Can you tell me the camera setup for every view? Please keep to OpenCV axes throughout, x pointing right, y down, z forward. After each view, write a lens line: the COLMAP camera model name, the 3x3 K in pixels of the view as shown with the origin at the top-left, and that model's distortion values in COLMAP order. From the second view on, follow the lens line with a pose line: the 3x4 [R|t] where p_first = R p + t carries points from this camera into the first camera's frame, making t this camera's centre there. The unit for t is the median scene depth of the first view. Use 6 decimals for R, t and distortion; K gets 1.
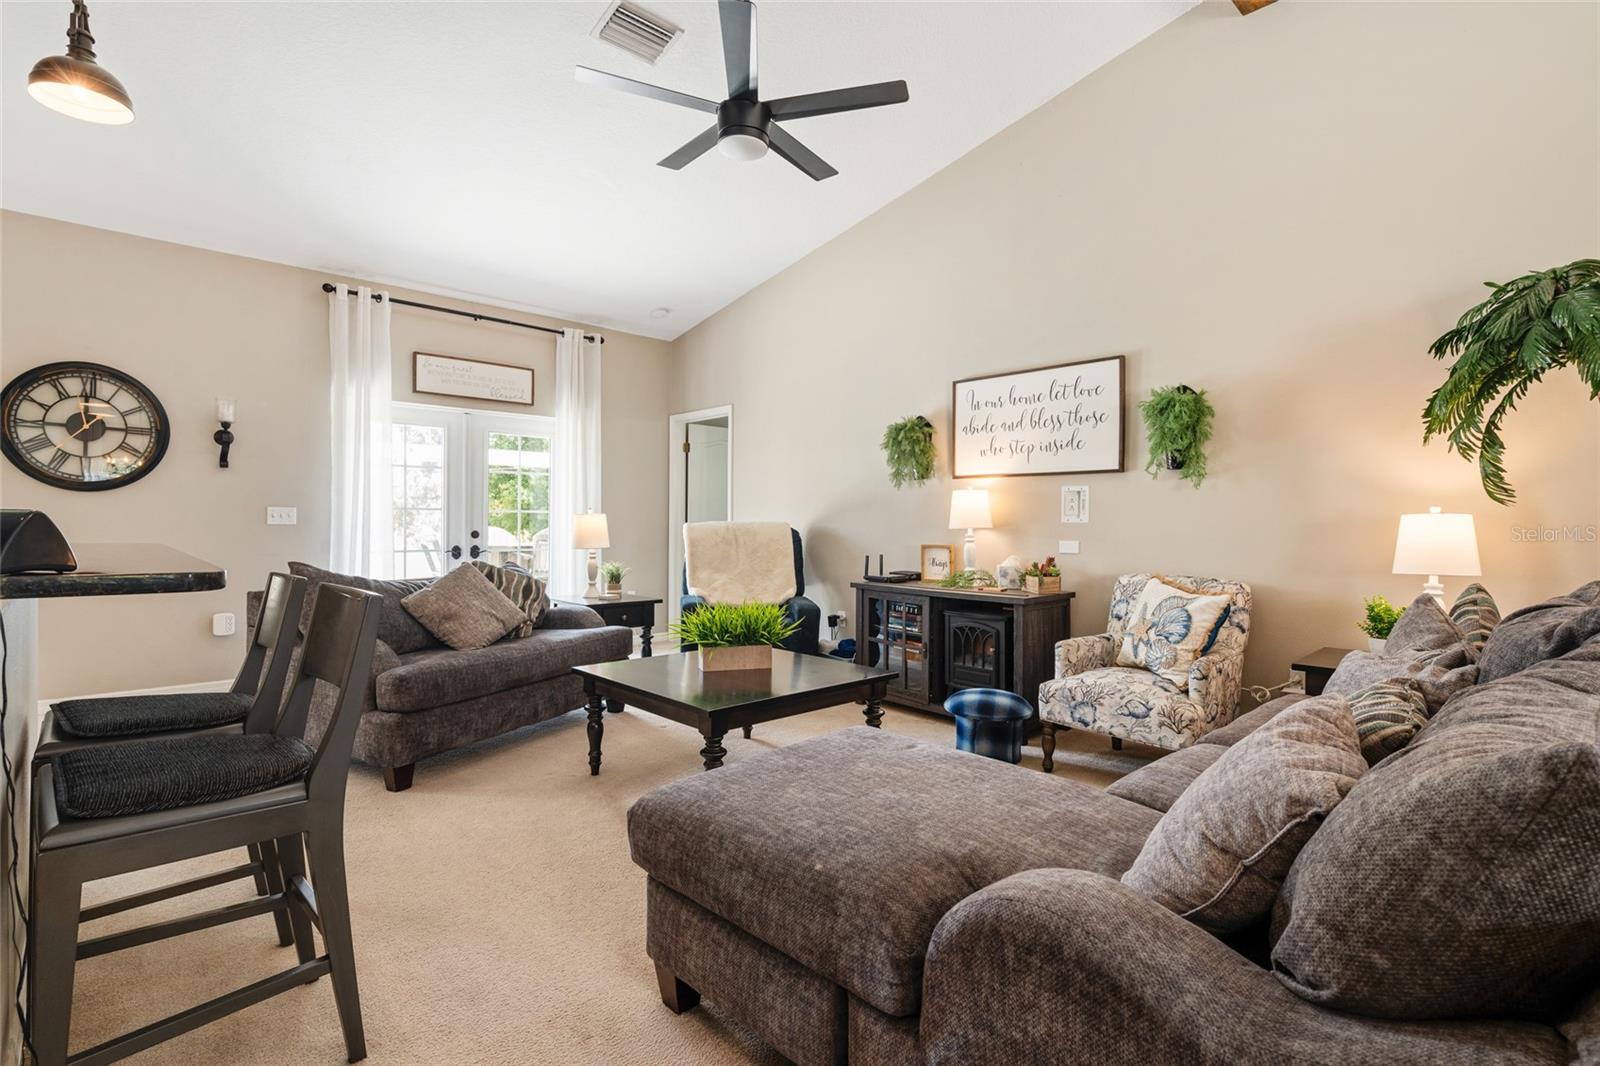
lens RADIAL K [[757.4, 0, 797.6], [0, 757.4, 527.6], [0, 0, 1]] dist [0.001265, 0.000207]
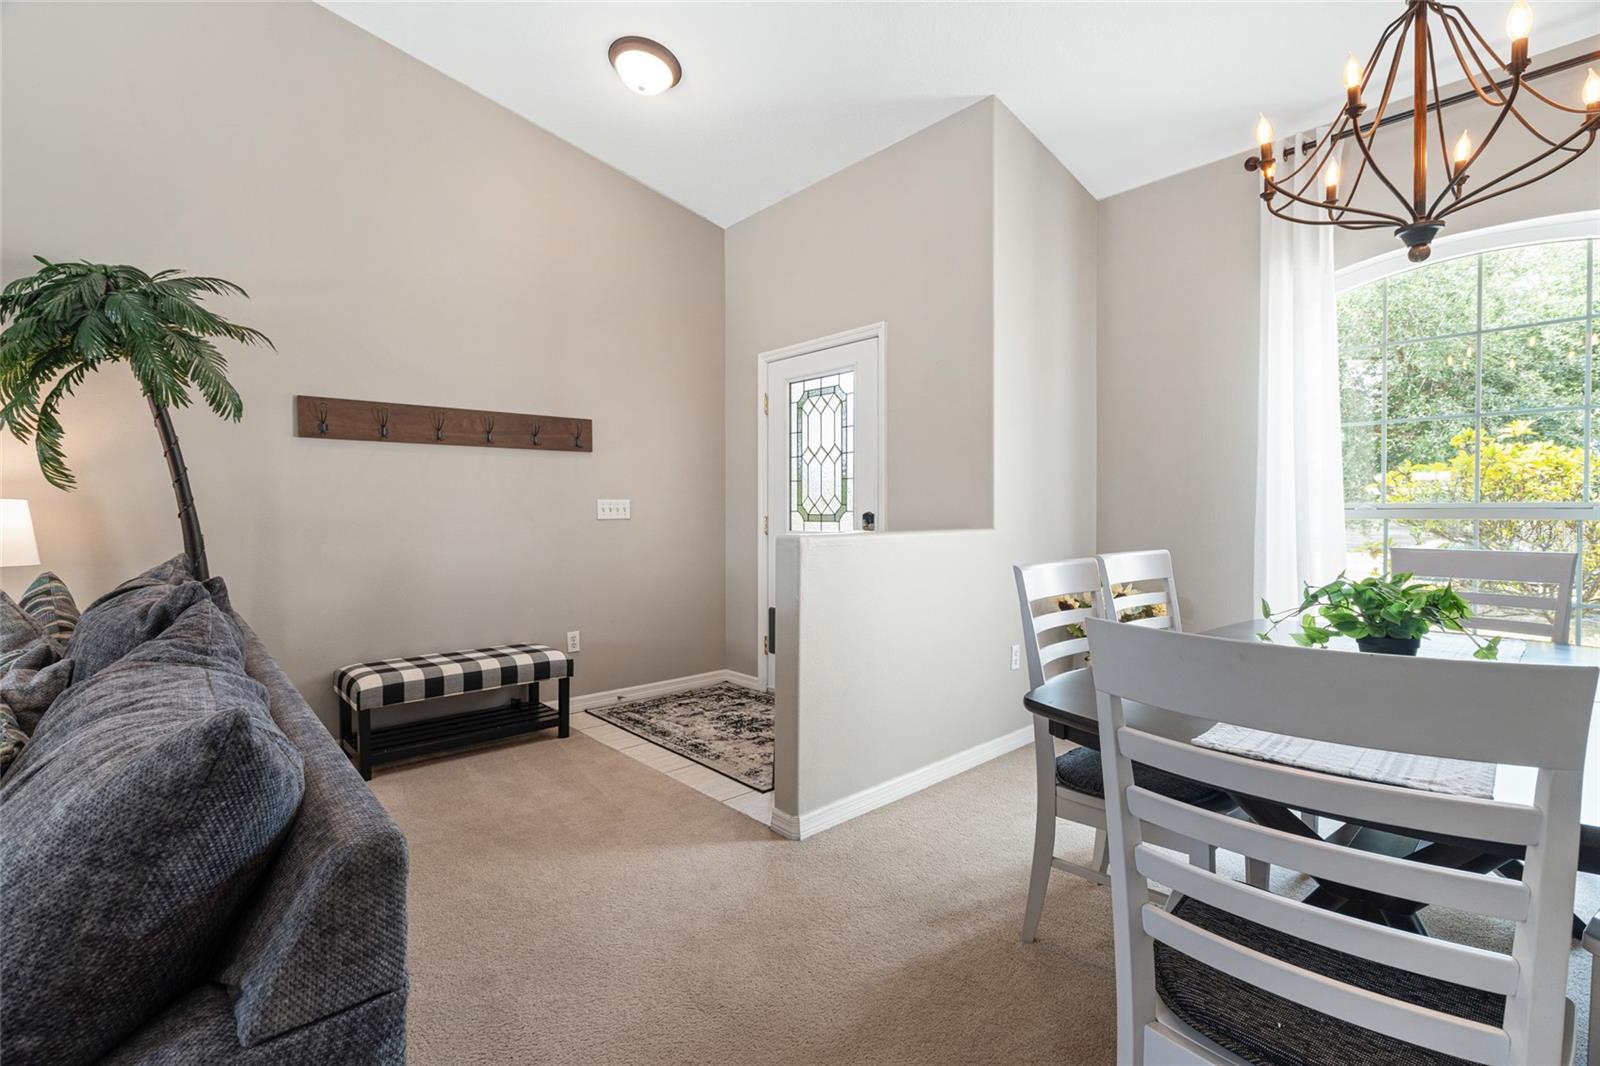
lens RADIAL K [[722.6, 0, 806.3], [0, 722.6, 518.5], [0, 0, 1]] dist [0.000311, 0.000178]
pose [[0.005379, -0.018659, 0.999811, 0.000181], [0.011096, 0.999765, 0.018599, -0.000045], [-0.999924, 0.010994, 0.005584, 0.016472]]
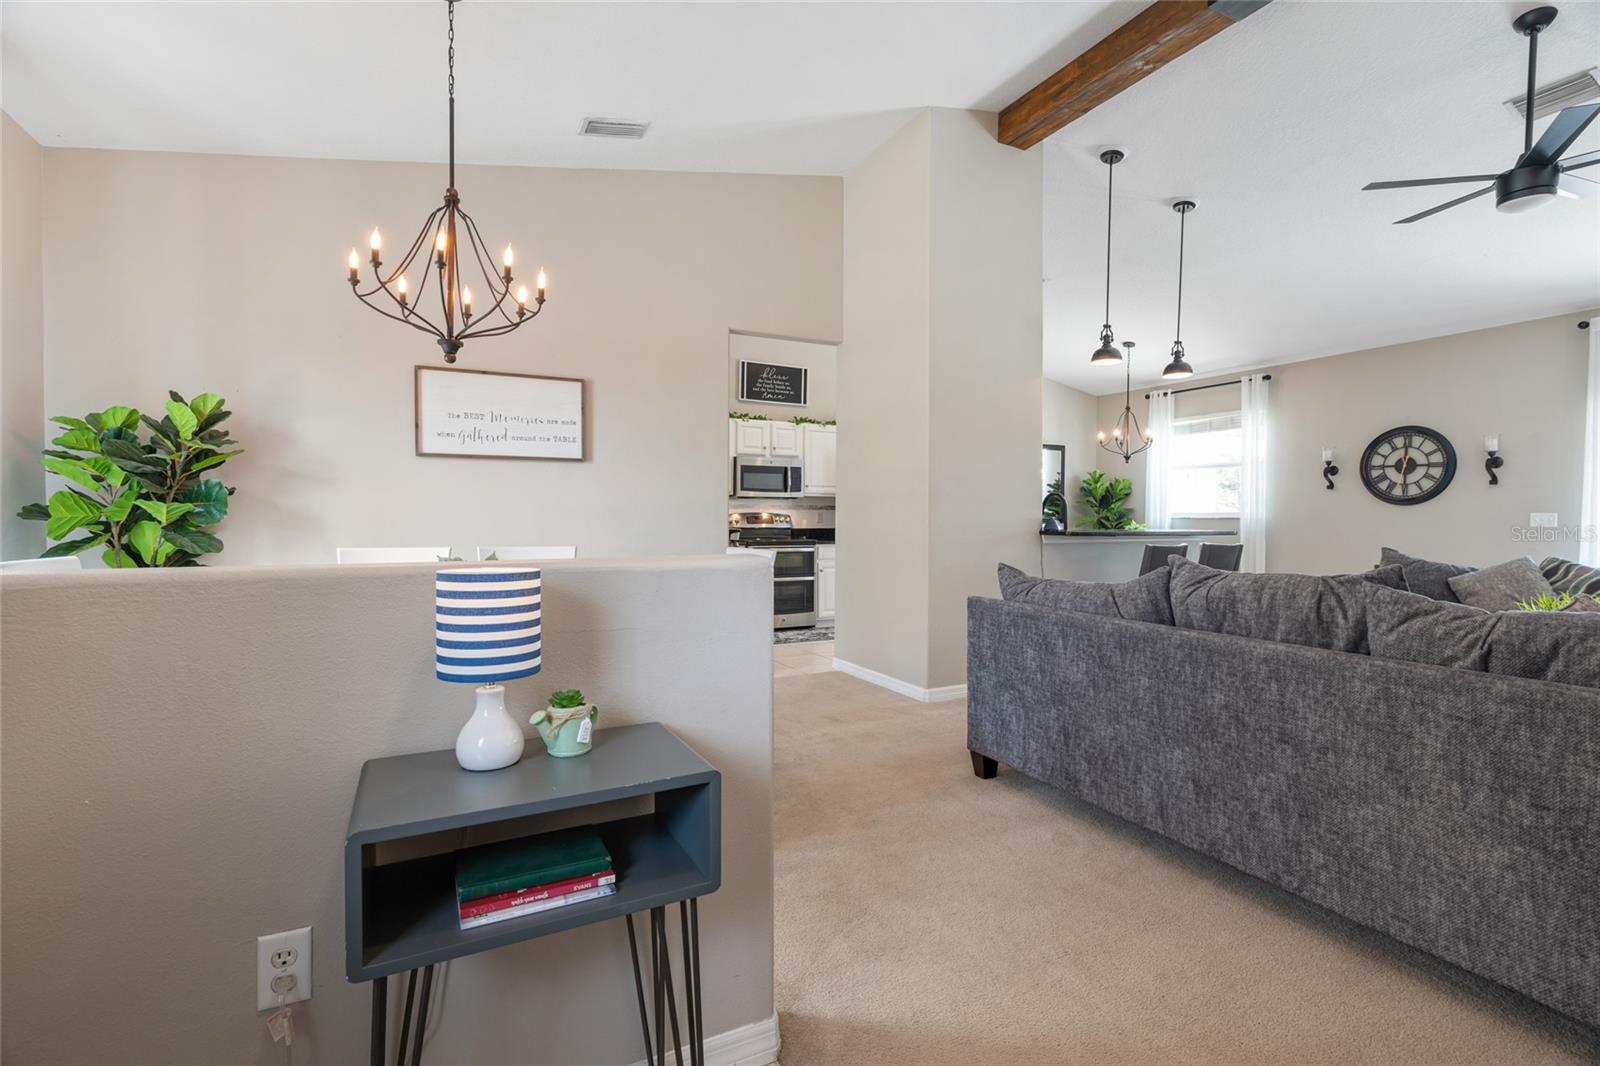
lens RADIAL K [[718.1, 0, 797.6], [0, 718.1, 528.3], [0, 0, 1]] dist [-0.000310, 0.000810]
pose [[-0.264080, 0.006328, -0.964480, 1.077380], [-0.015689, 0.999818, 0.010856, 0.006390], [0.964373, 0.017998, -0.263933, 0.181033]]
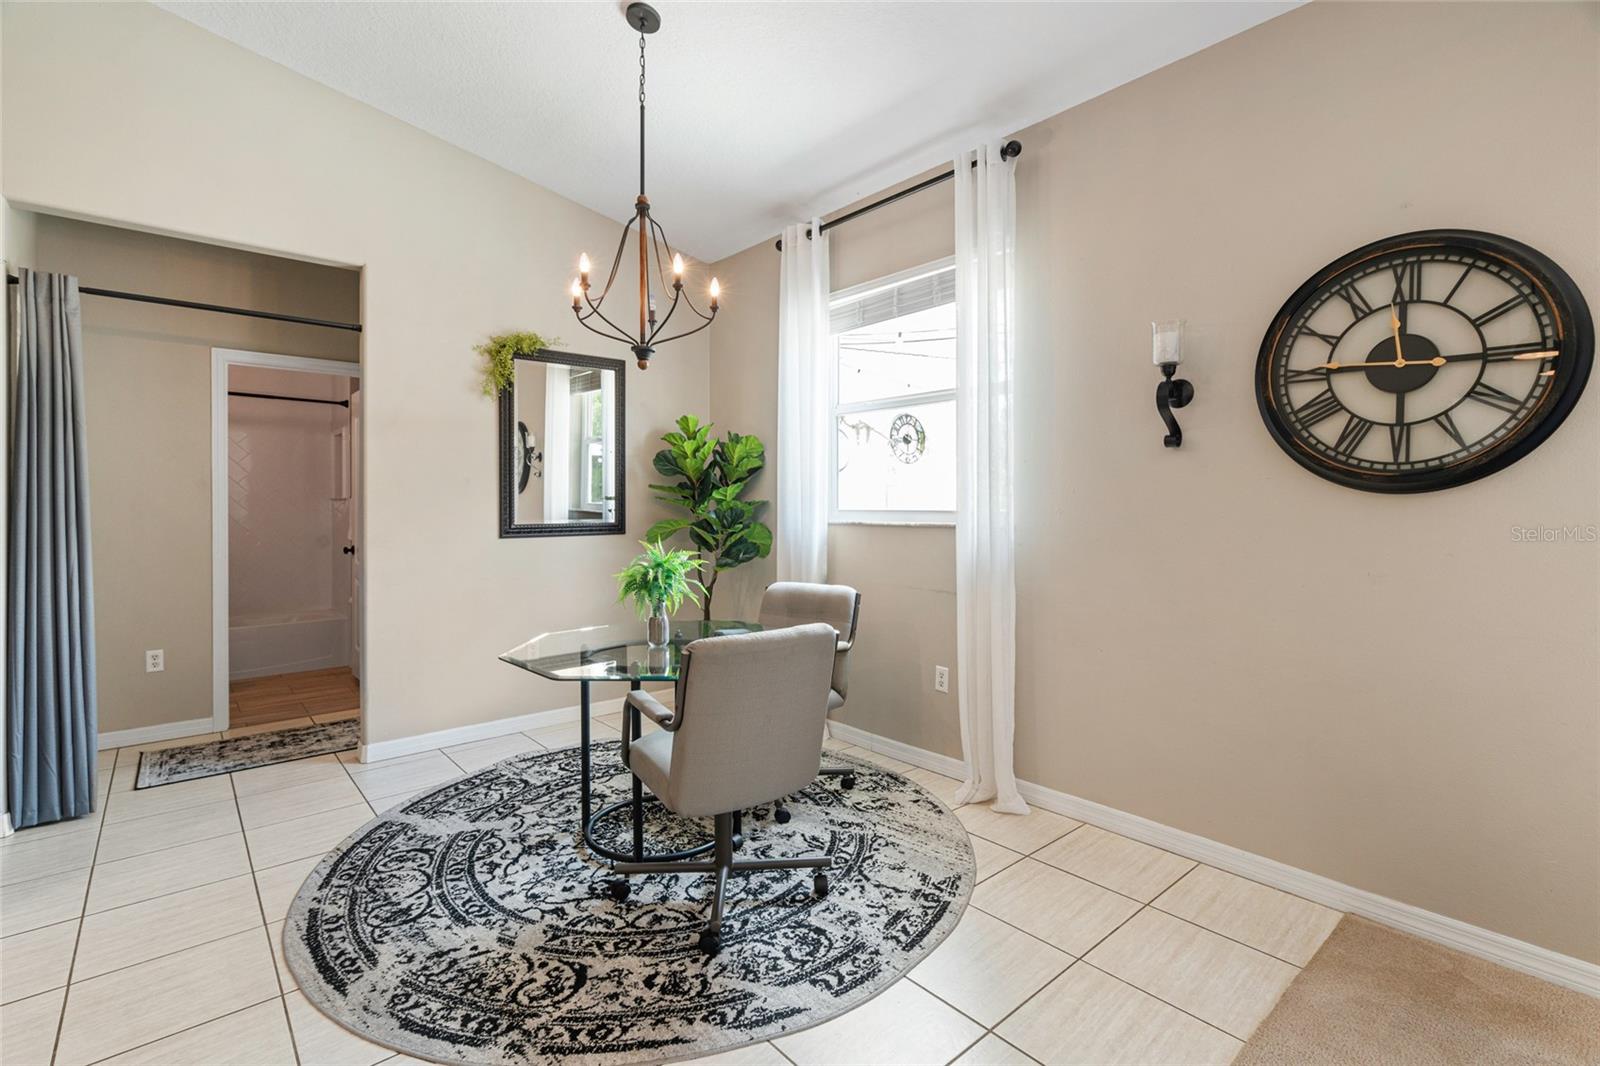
lens RADIAL K [[727.6, 0, 795.5], [0, 727.6, 509.2], [0, 0, 1]] dist [-0.001798, 0.000606]
pose [[-0.028708, -0.004216, -0.999579, -0.540705], [-0.007693, 0.999962, -0.003997, -0.038937], [0.999558, 0.007575, -0.028740, 0.741330]]
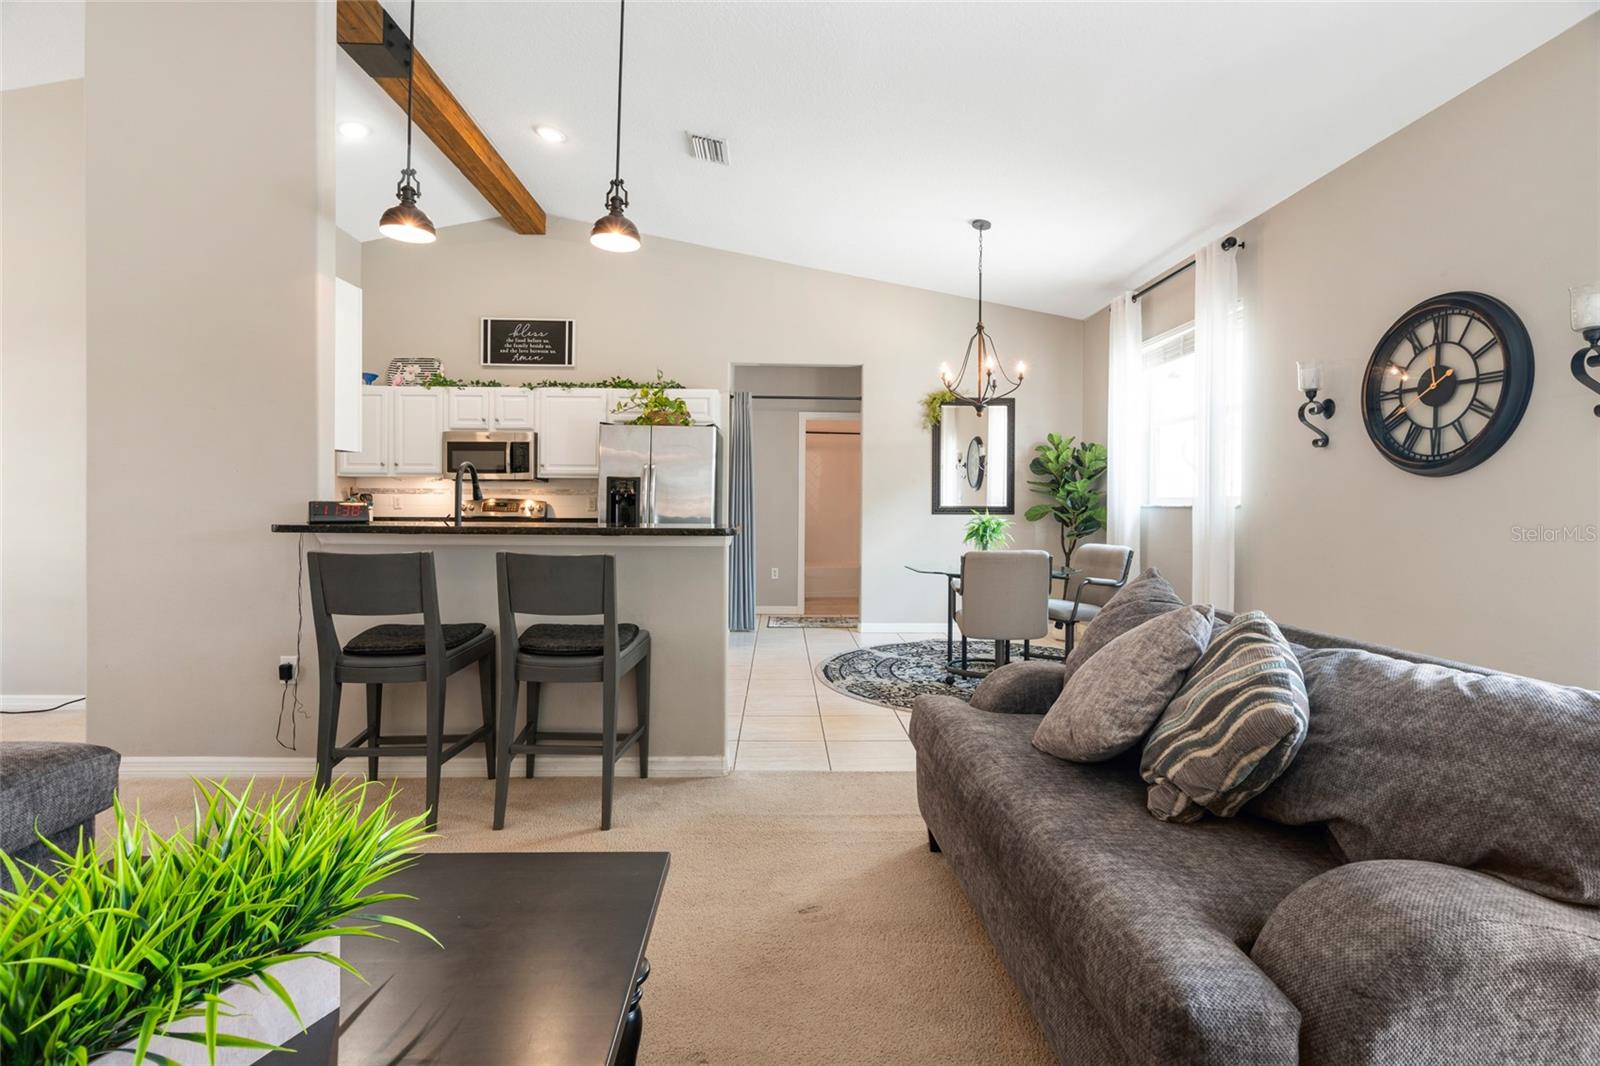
lens RADIAL K [[731.9, 0, 796.0], [0, 731.9, 511.9], [0, 0, 1]] dist [-0.000929, 0.000954]
pose [[-0.657206, -0.007749, -0.753671, -0.026935], [-0.019496, 0.999787, 0.006720, -0.008527], [0.753459, 0.019110, -0.657217, 1.204066]]
